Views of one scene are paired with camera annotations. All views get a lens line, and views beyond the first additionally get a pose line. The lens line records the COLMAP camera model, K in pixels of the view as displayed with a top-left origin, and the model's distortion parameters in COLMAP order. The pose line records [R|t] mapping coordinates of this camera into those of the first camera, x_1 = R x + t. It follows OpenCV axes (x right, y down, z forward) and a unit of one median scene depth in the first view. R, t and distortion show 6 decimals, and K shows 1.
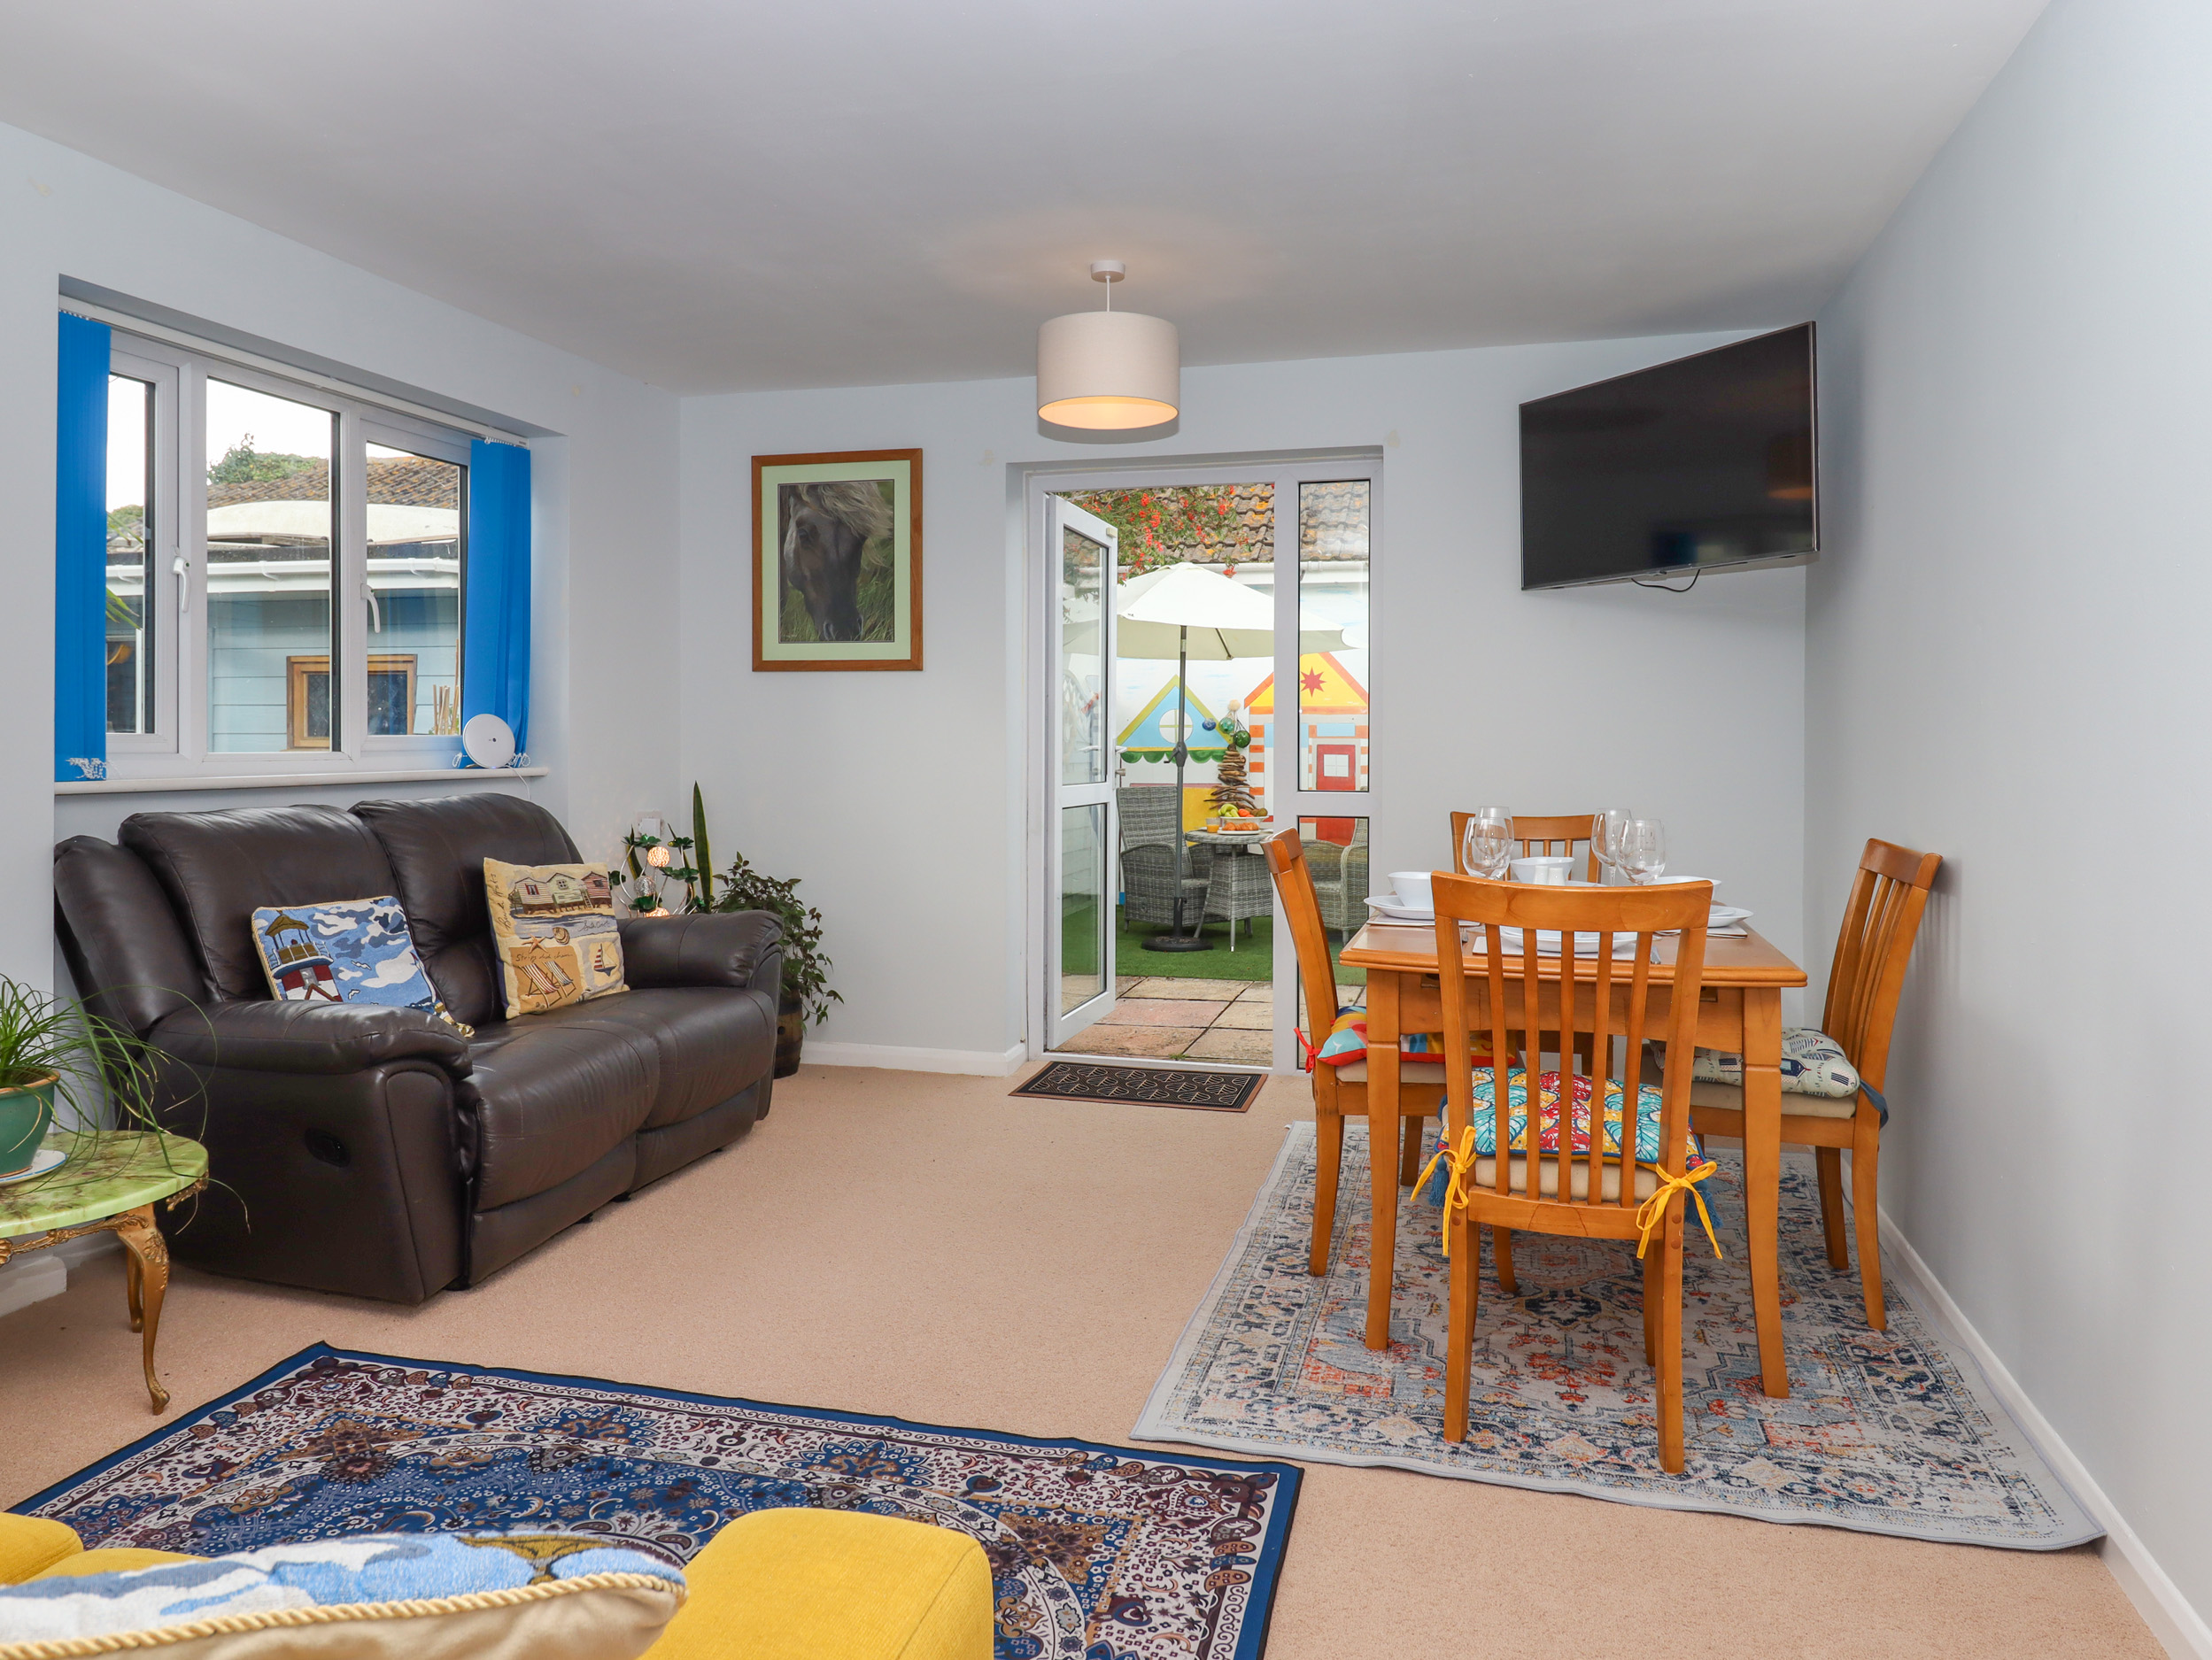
lens RADIAL K [[1470.5, 0, 1121.6], [0, 1470.5, 765.0], [0, 0, 1]] dist [0.003214, -0.008529]
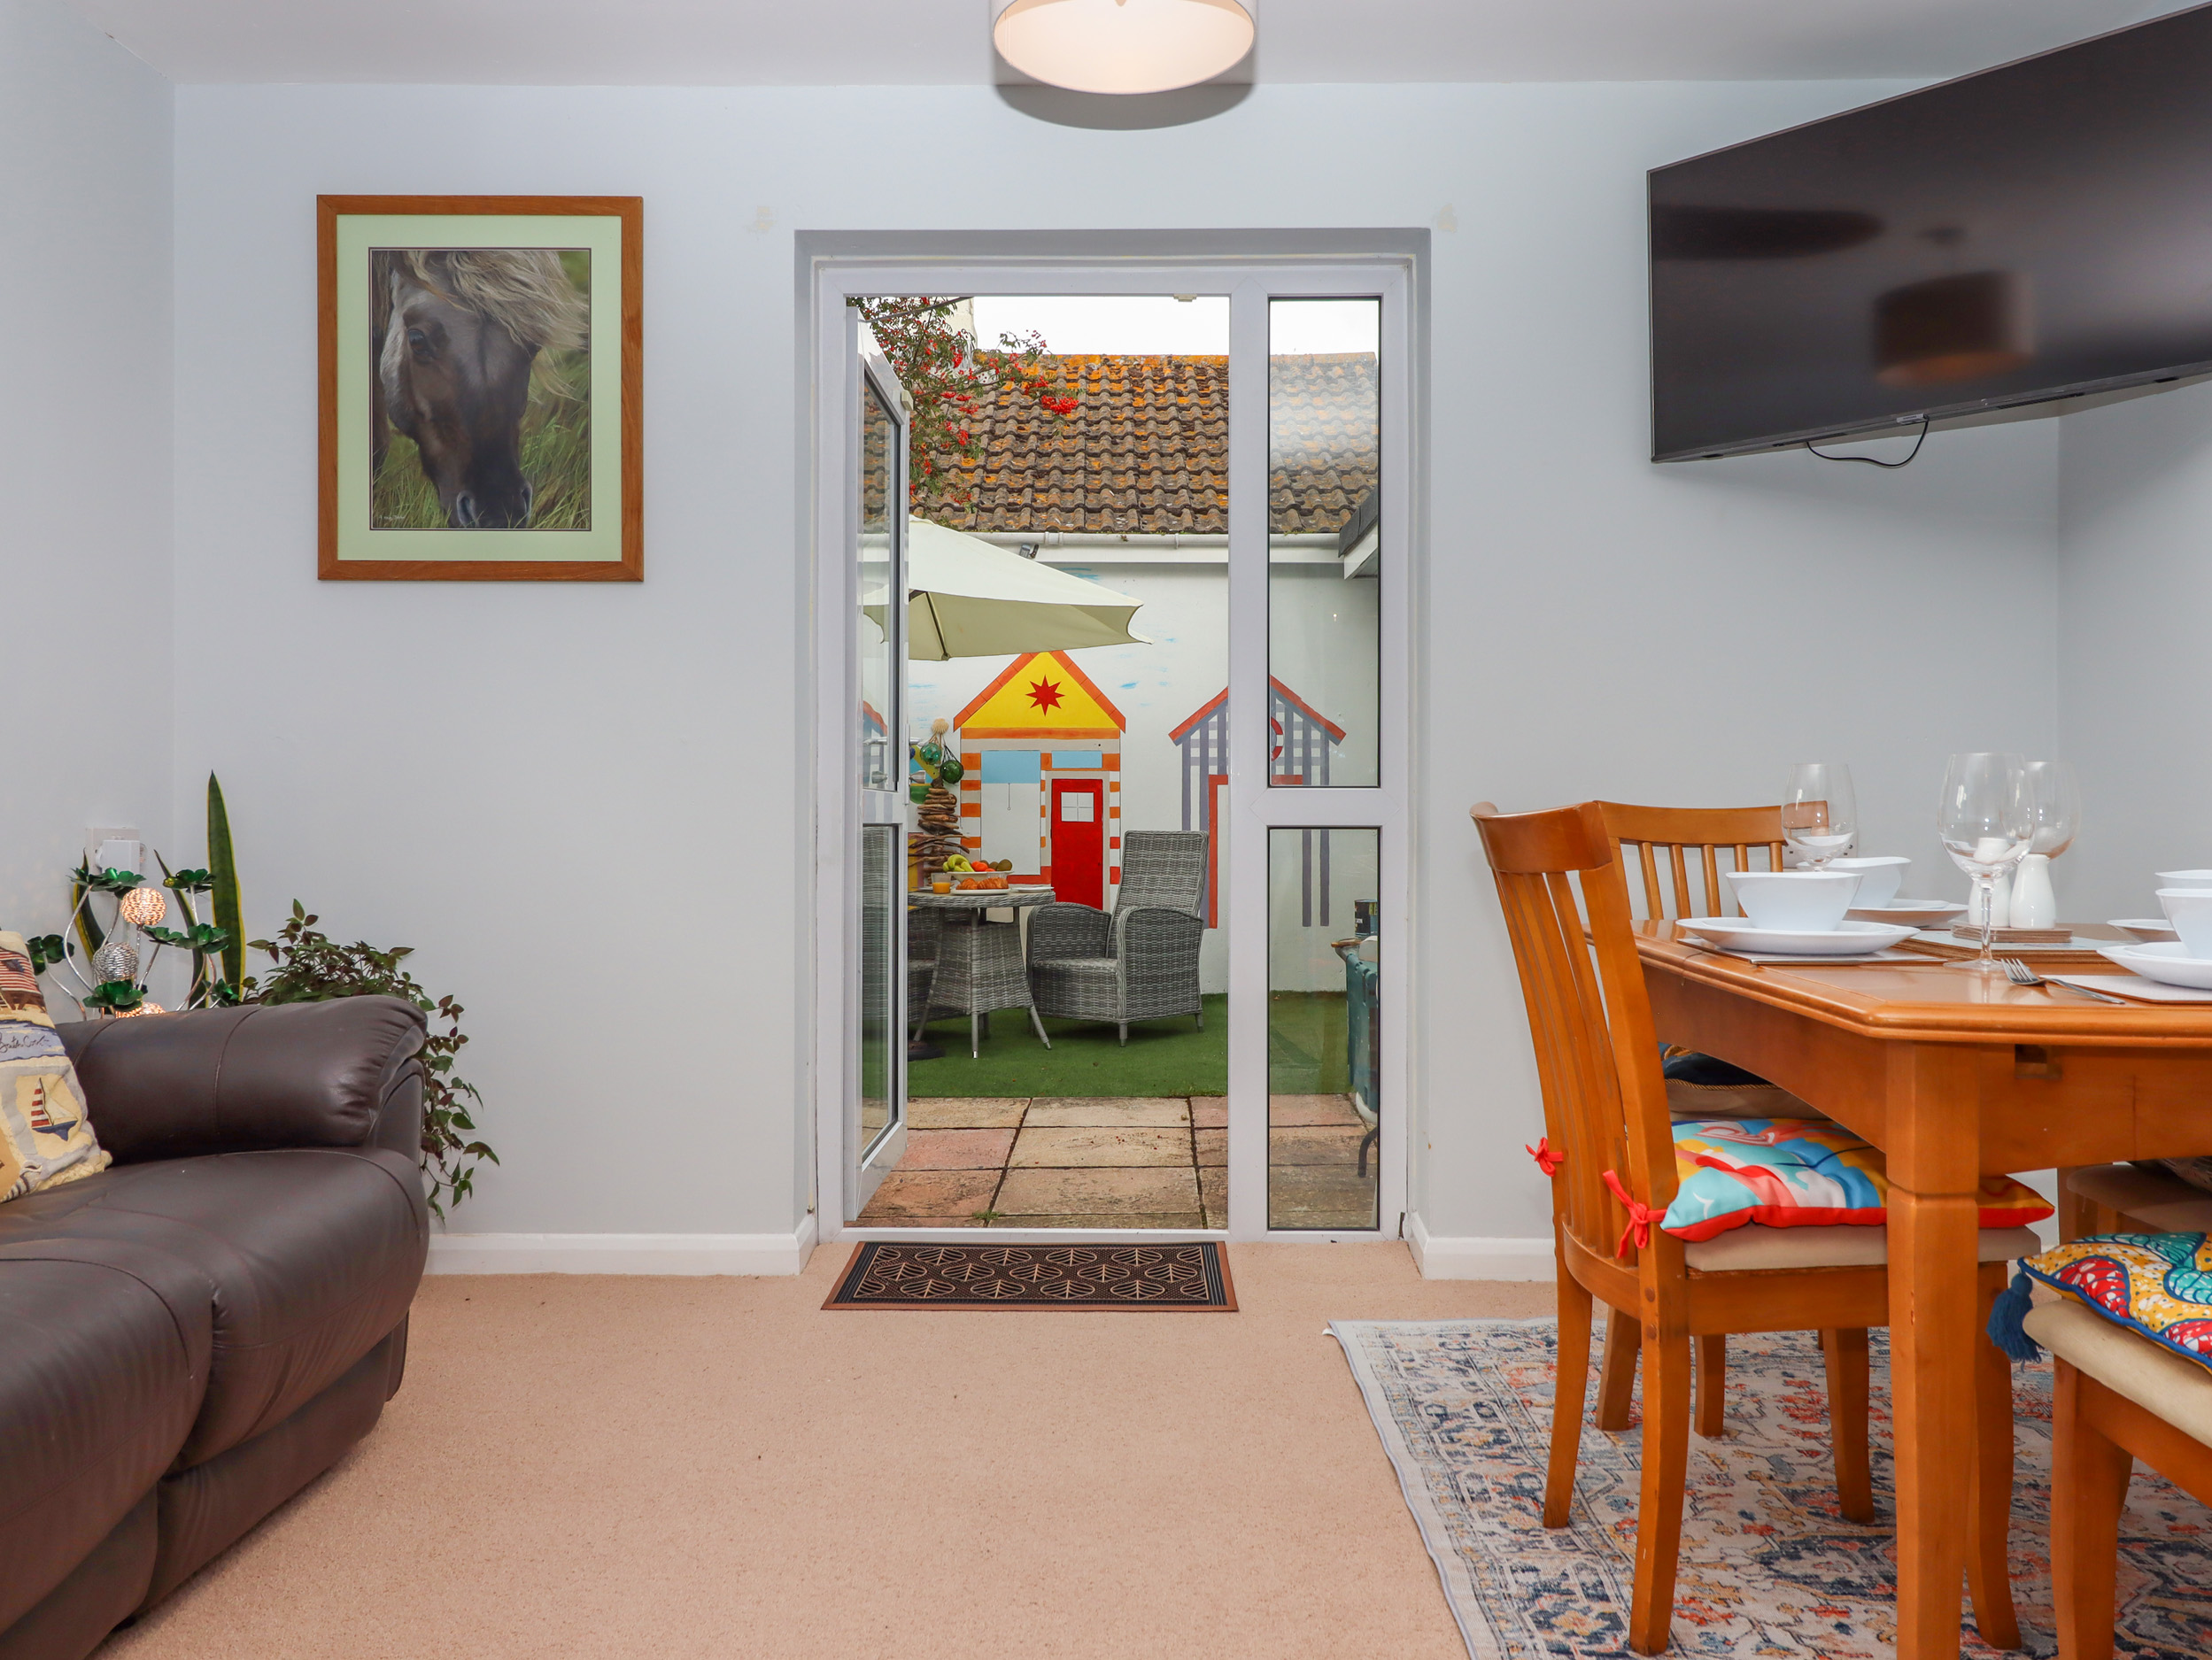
lens RADIAL K [[1757.9, 0, 1127.2], [0, 1757.9, 816.2], [0, 0, 1]] dist [0.004120, -0.000285]
pose [[0.967865, -0.003631, 0.251446, -0.154019], [0.007225, 0.999884, -0.013373, 0.048034], [-0.251368, 0.014760, 0.967779, 0.347463]]
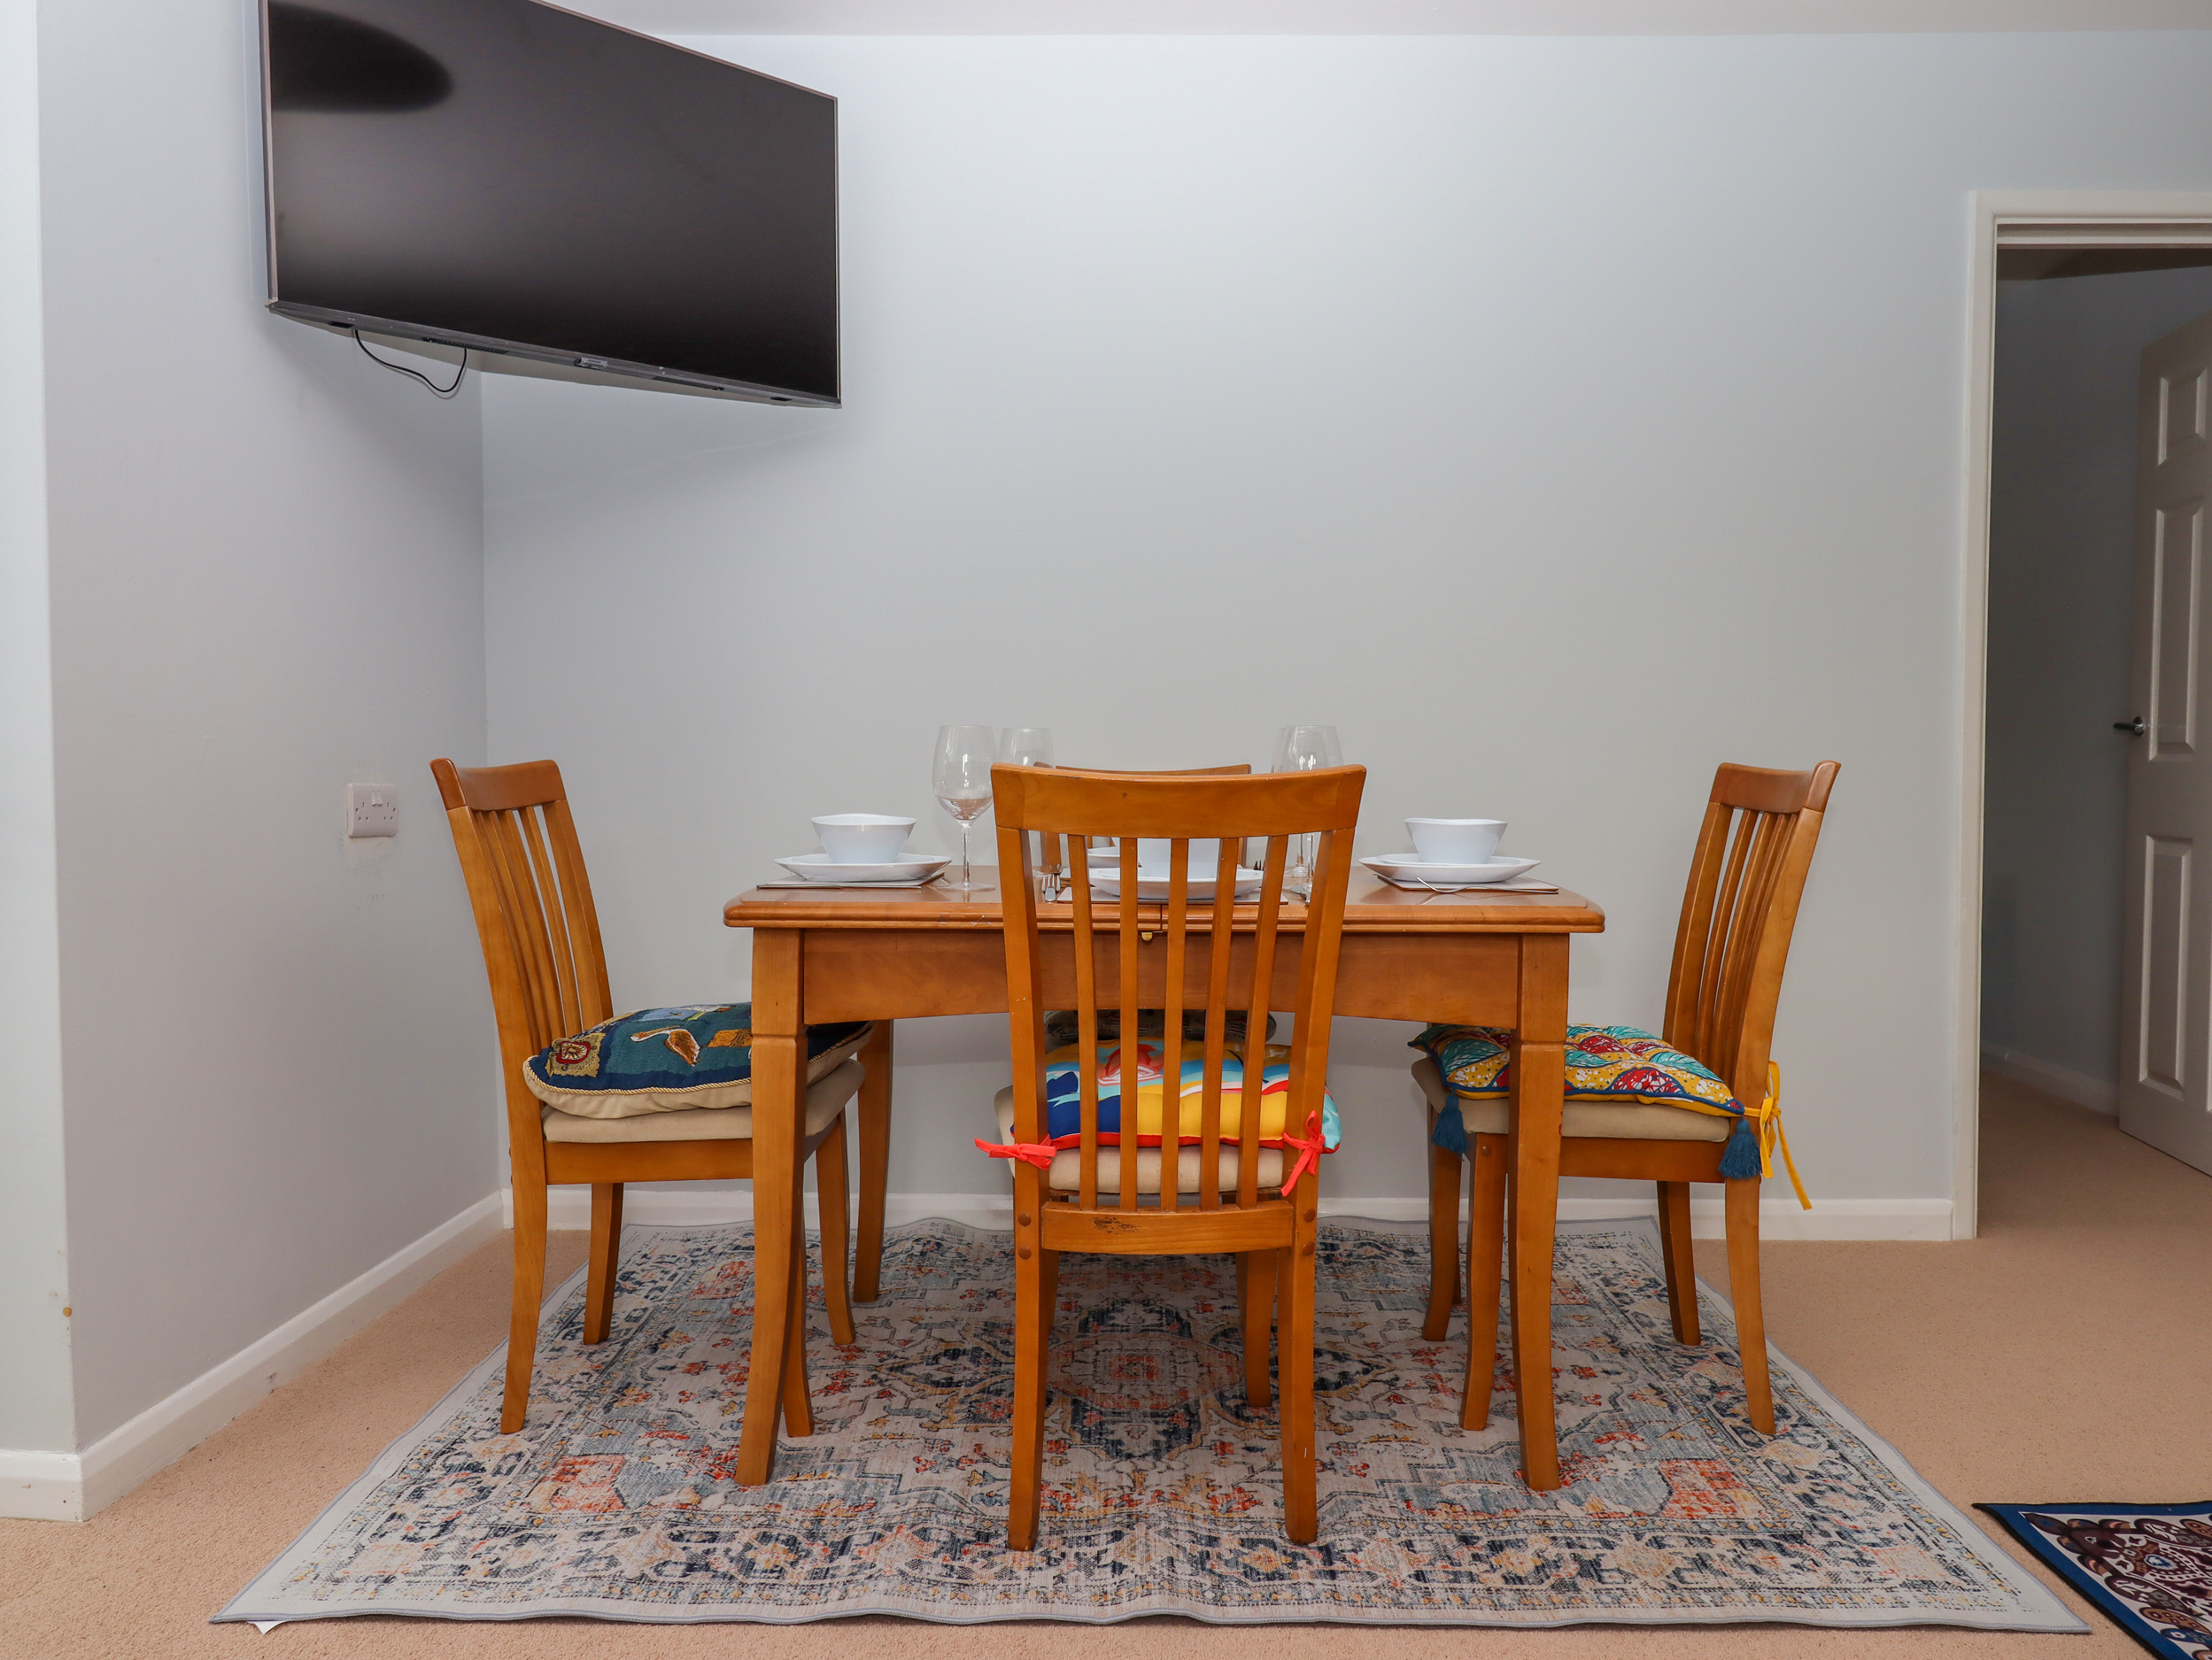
lens RADIAL K [[1567.7, 0, 1119.9], [0, 1567.7, 827.5], [0, 0, 1]] dist [0.009530, -0.013179]
pose [[-0.242922, -0.047517, 0.968881, -0.328443], [0.017192, 0.998432, 0.053277, 0.031747], [-0.969894, 0.029600, -0.241724, 0.939828]]
